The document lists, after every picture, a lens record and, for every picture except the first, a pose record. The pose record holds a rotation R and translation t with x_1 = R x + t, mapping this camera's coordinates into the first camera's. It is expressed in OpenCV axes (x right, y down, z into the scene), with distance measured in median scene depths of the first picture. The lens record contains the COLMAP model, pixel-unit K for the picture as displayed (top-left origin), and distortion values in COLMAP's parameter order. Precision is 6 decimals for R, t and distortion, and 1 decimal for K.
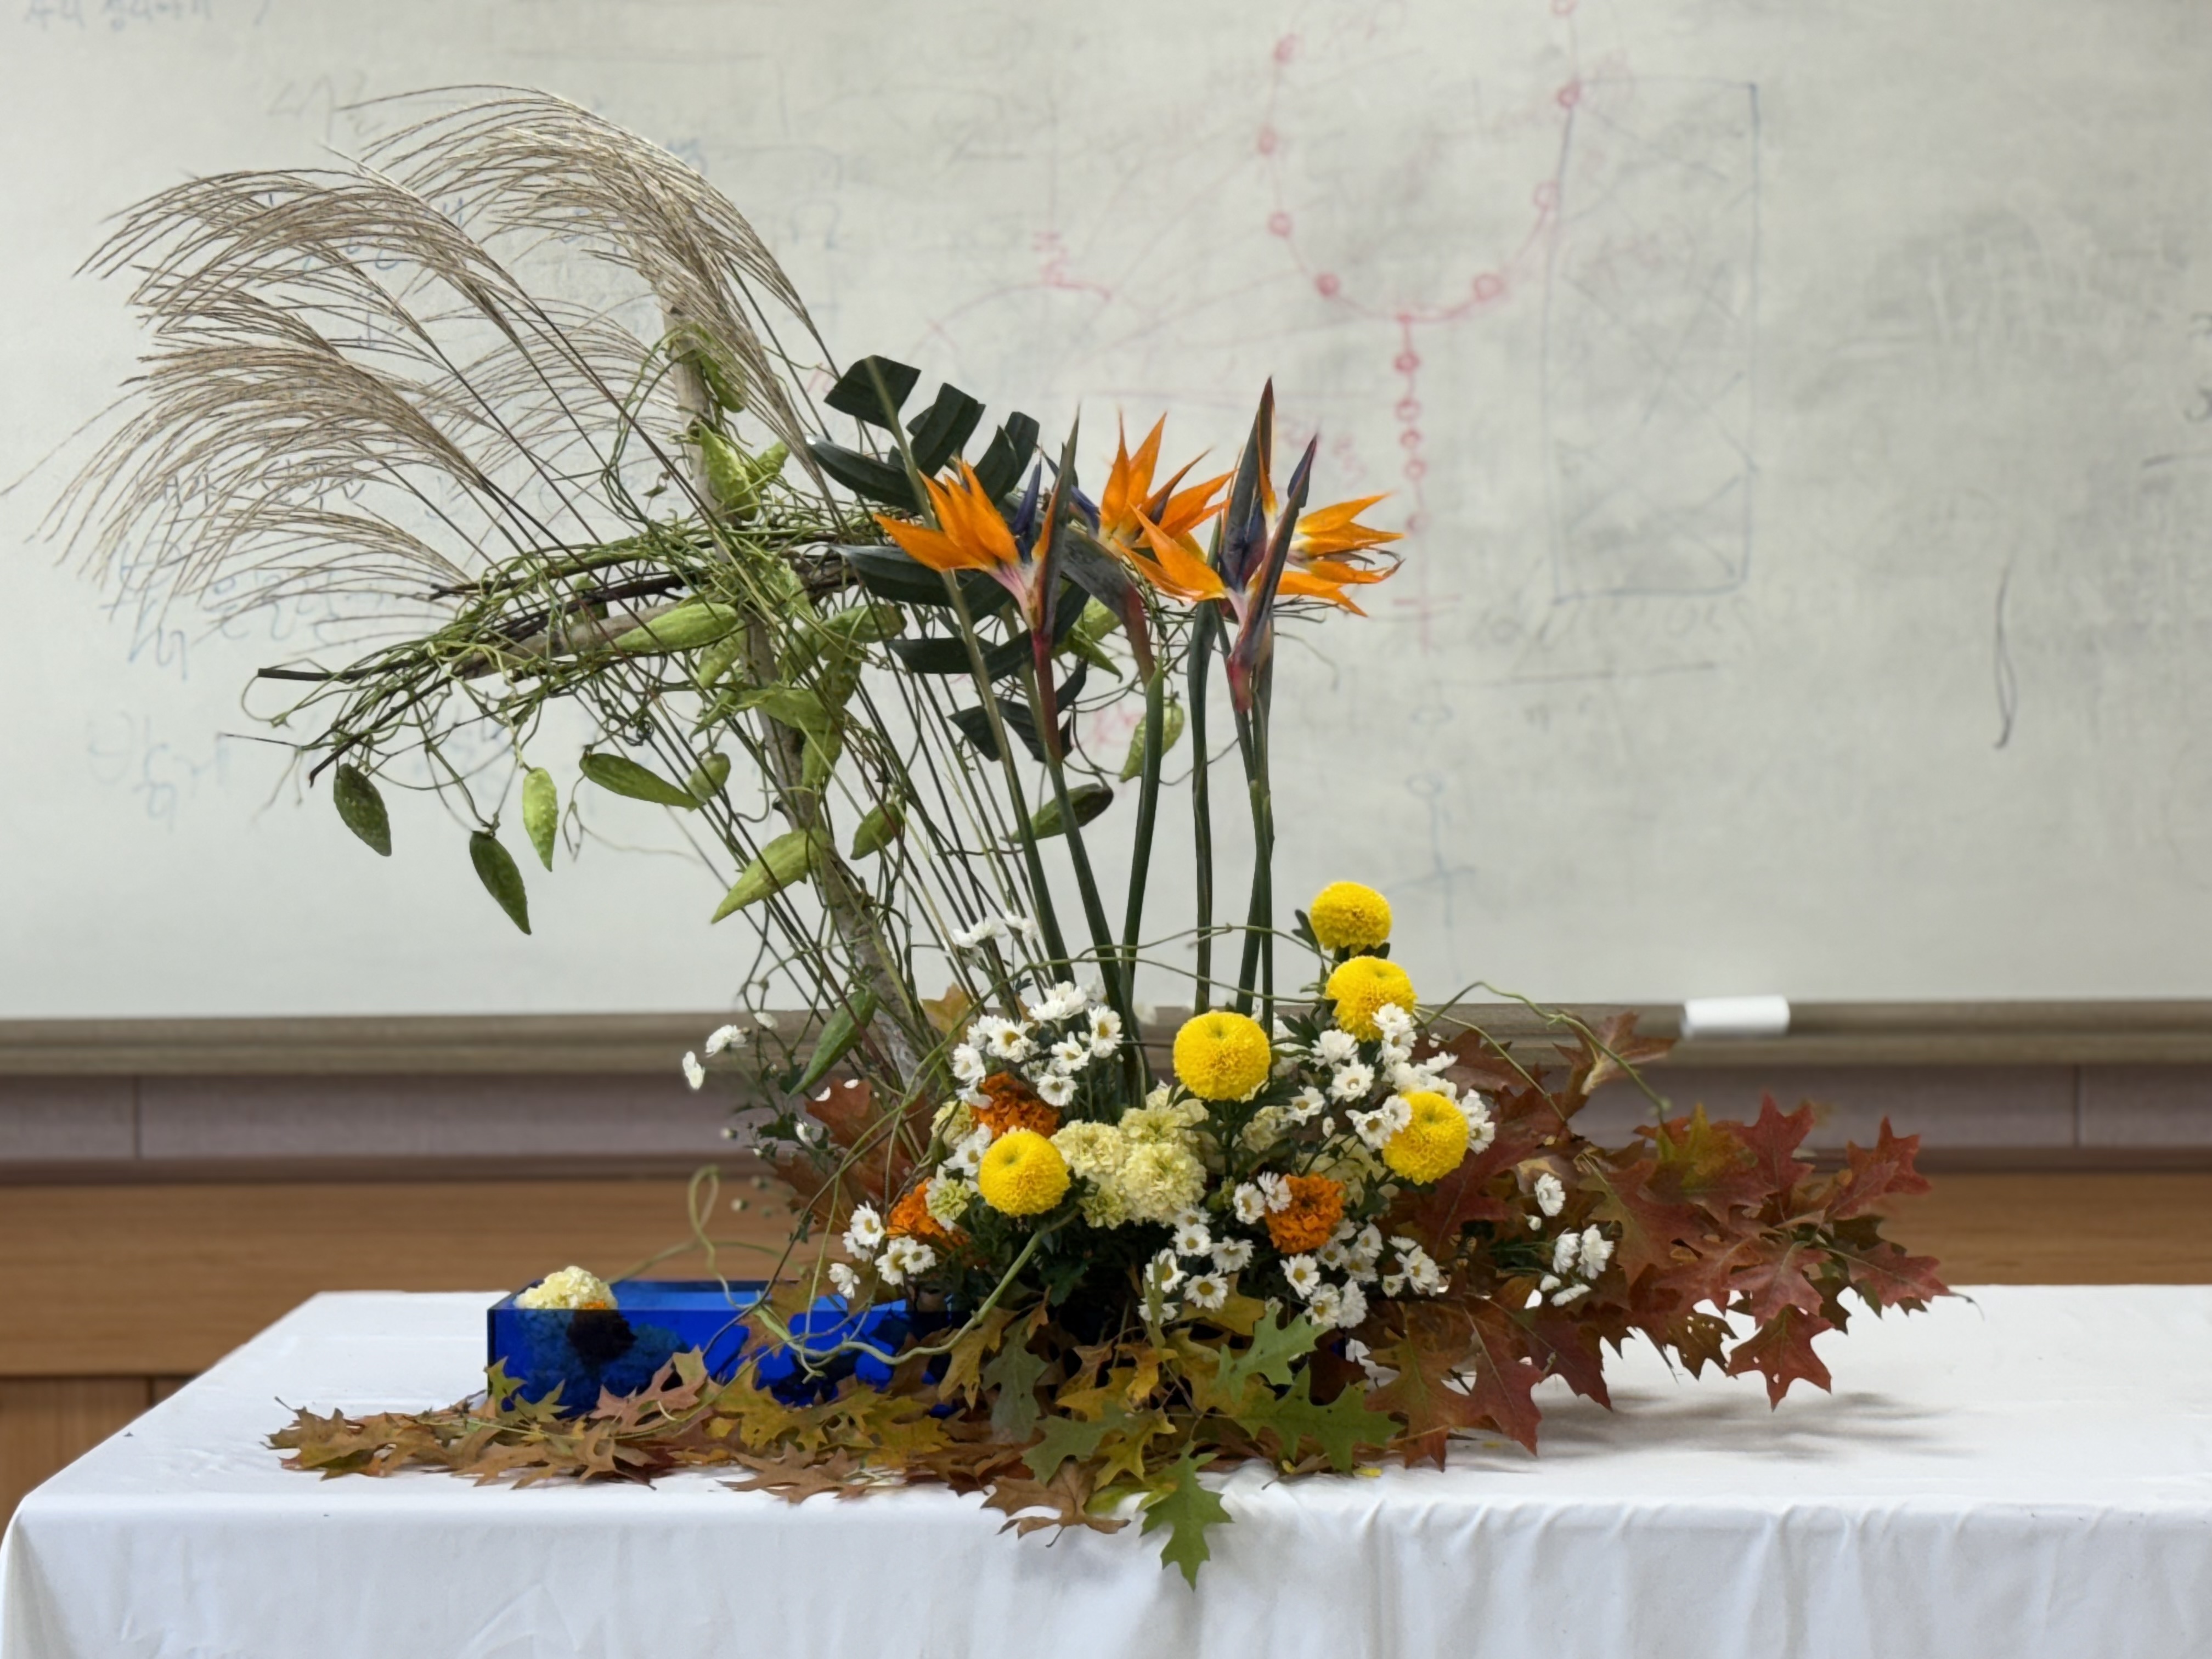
lens RADIAL K [[4884.1, 0, 1125.2], [0, 4884.1, 828.1], [0, 0, 1]] dist [0.165827, 0.000000]
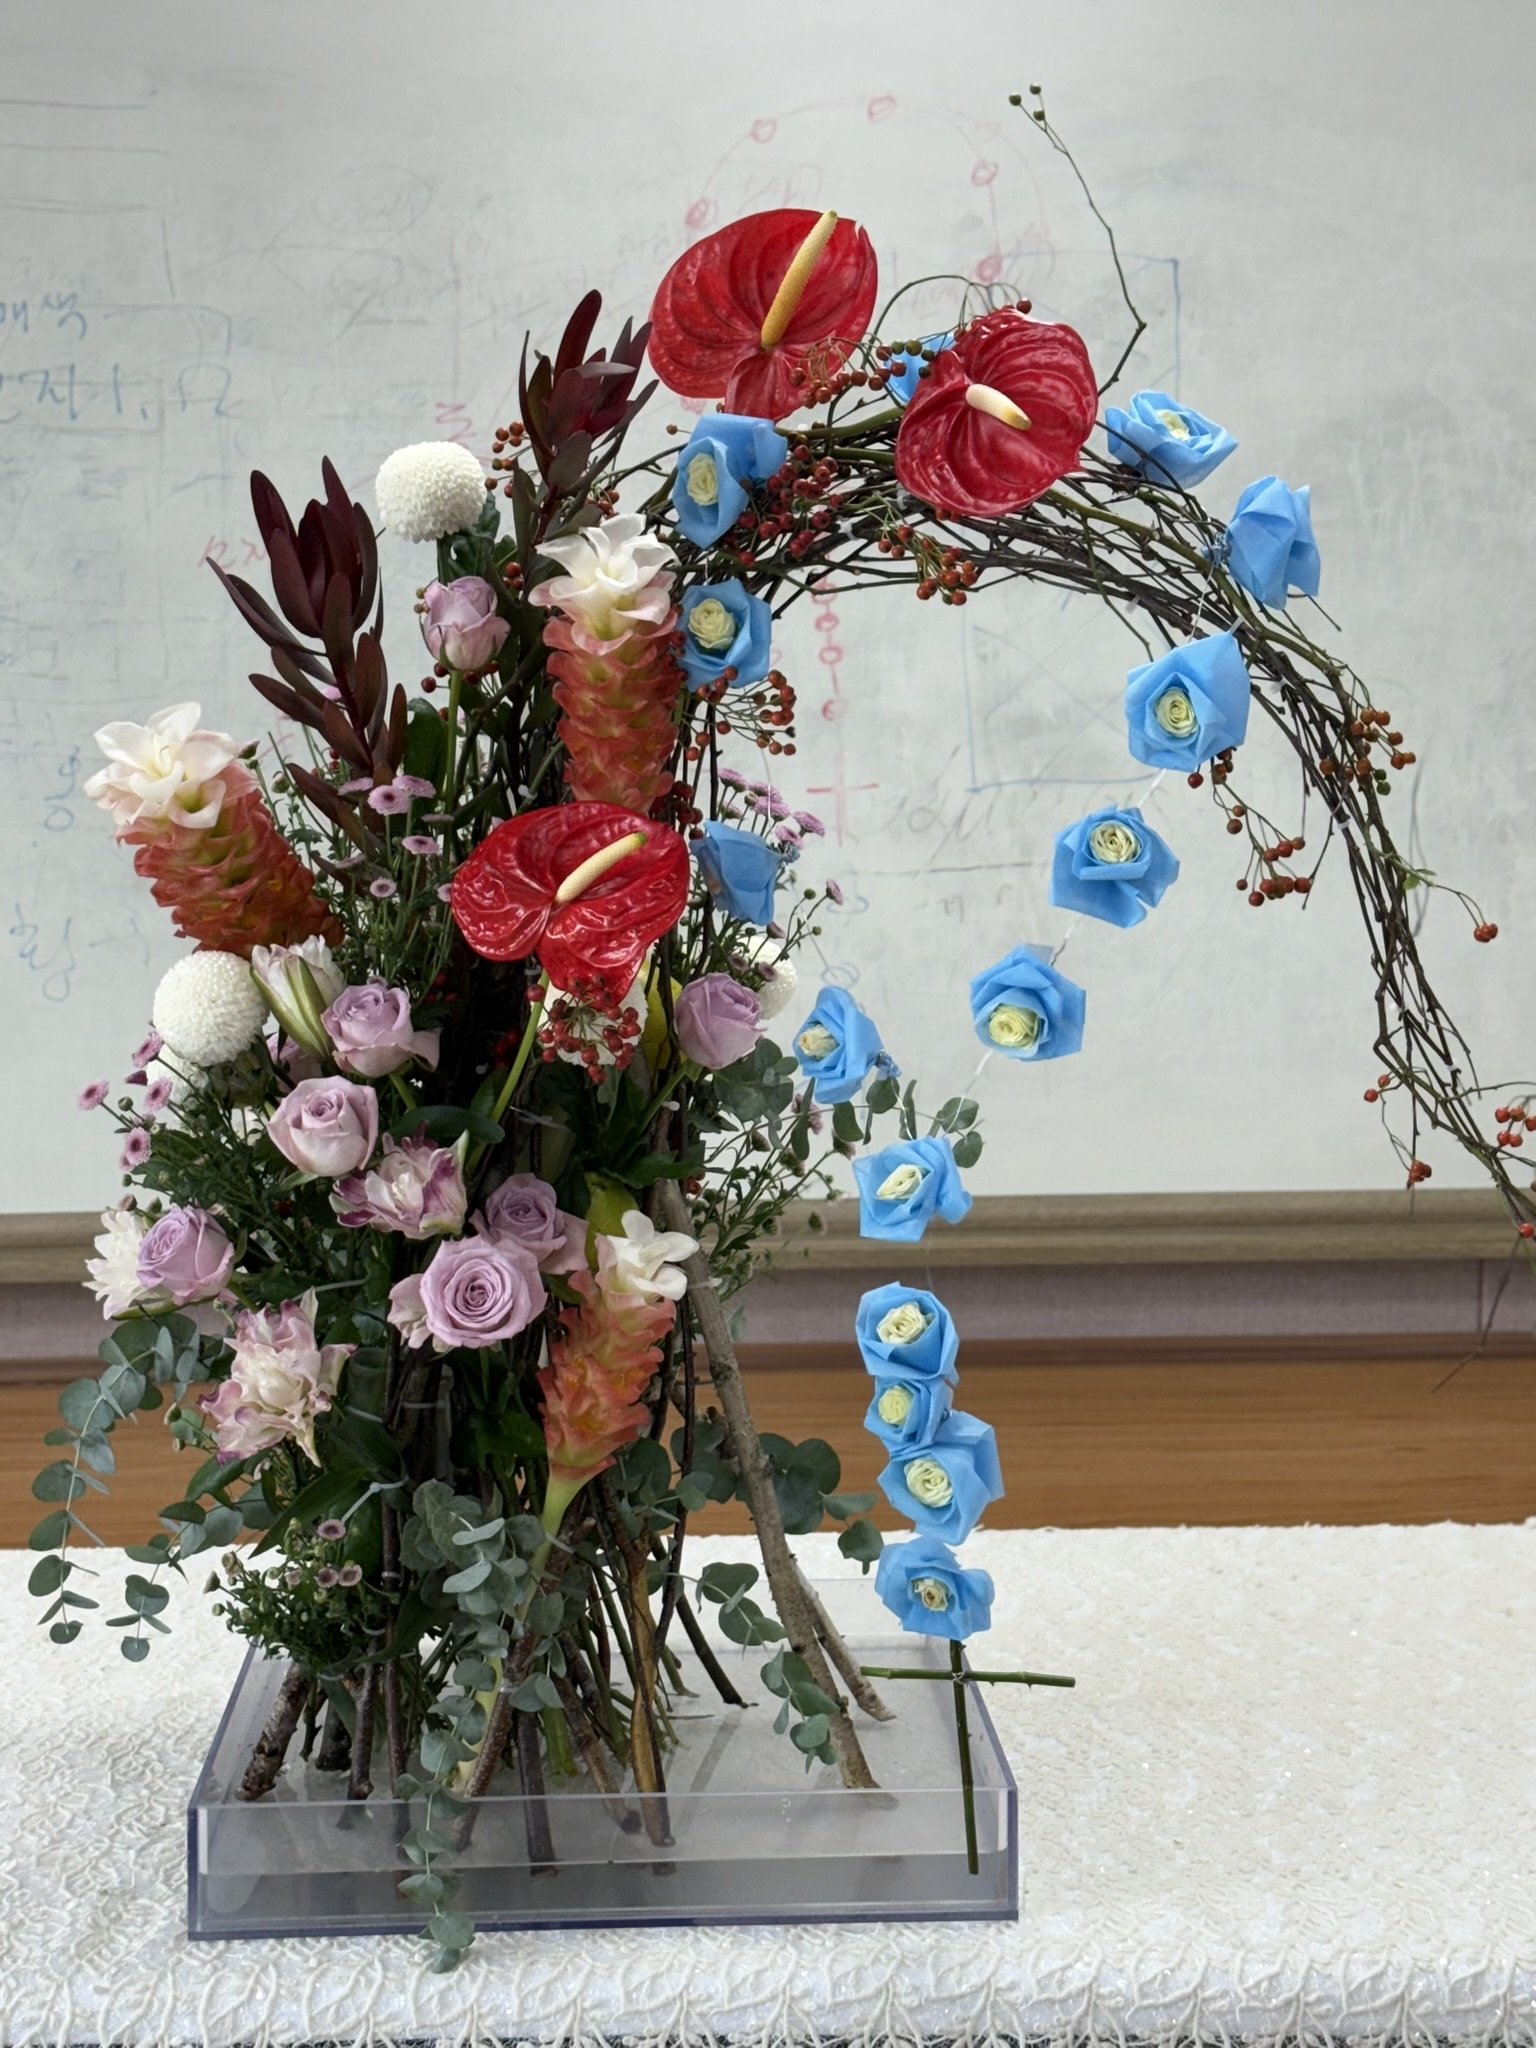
lens RADIAL K [[3294.3, 0, 744.1], [0, 3294.3, 1051.4], [0, 0, 1]] dist [0.126542, 0.000000]
pose [[0.993100, -0.006308, 0.117105, -0.036002], [0.001562, 0.999175, 0.040574, -0.020981], [-0.117264, -0.040112, 0.992290, 0.346651]]
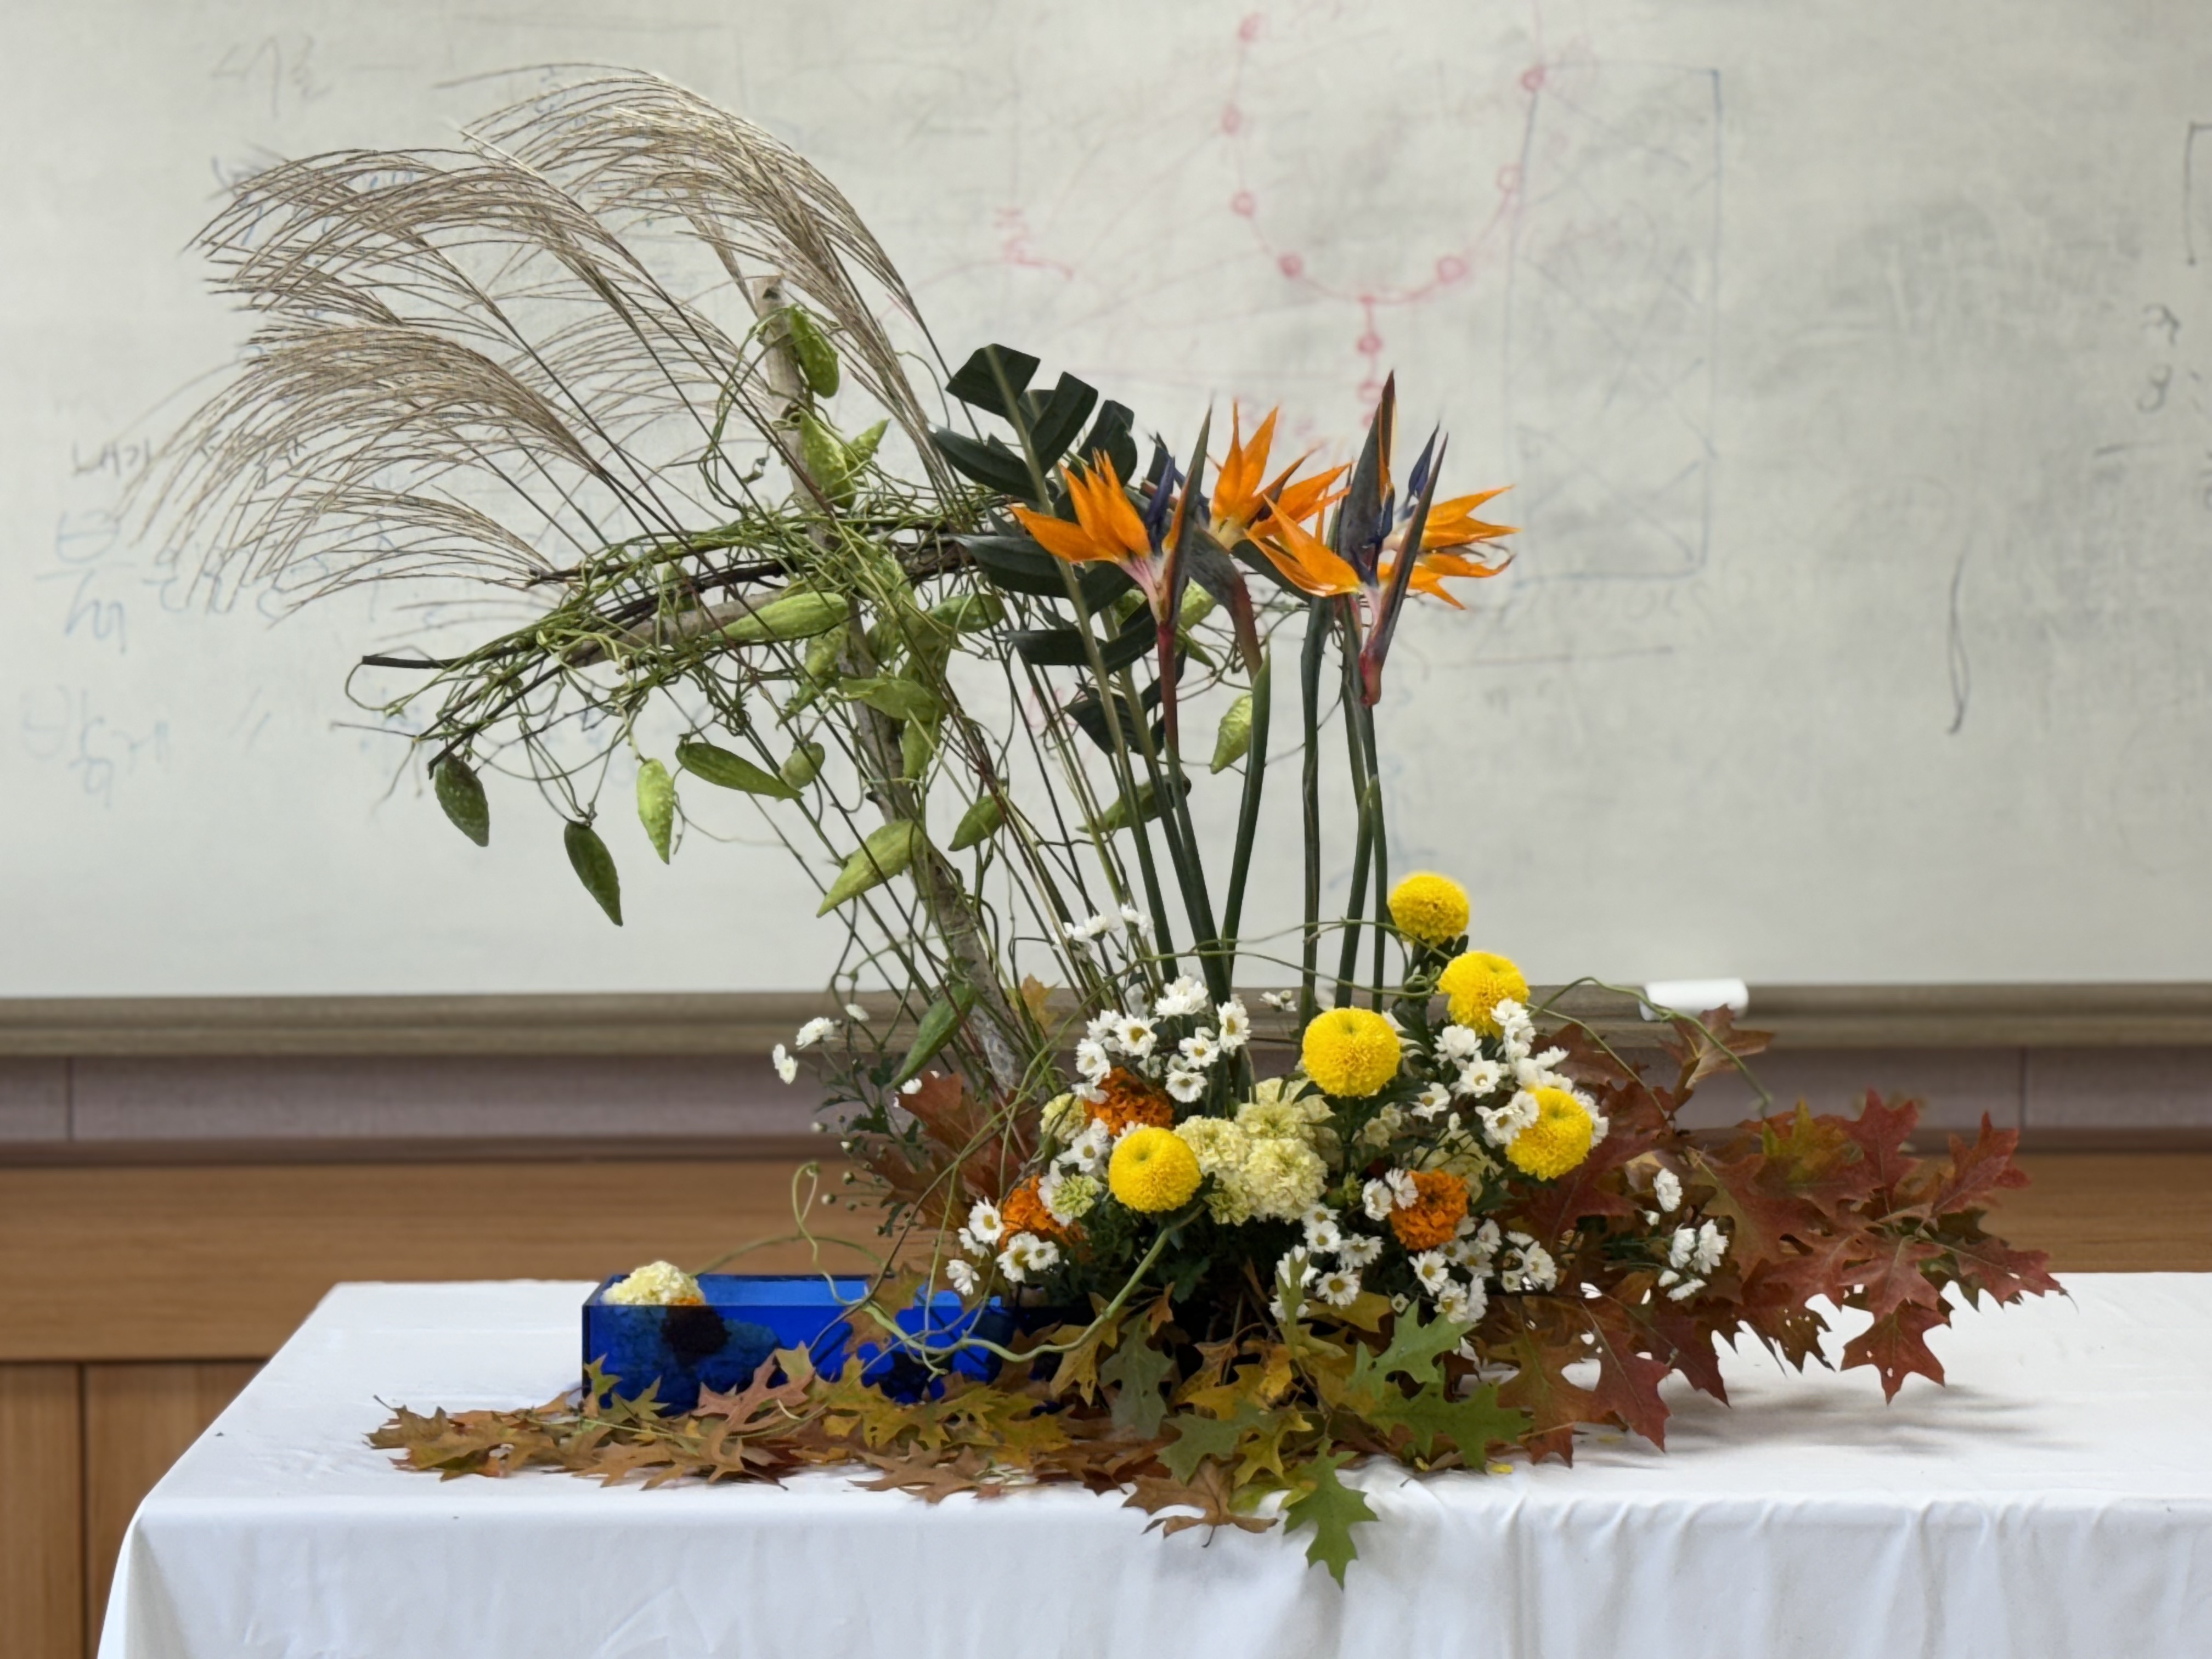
lens RADIAL K [[4884.1, 0, 1123.8], [0, 4884.1, 833.2], [0, 0, 1]] dist [0.165827, 0.000000]
pose [[0.997180, 0.003891, 0.074949, -0.067375], [-0.004661, 0.999938, 0.010092, -0.005212], [-0.074905, -0.010413, 0.997136, 0.006591]]
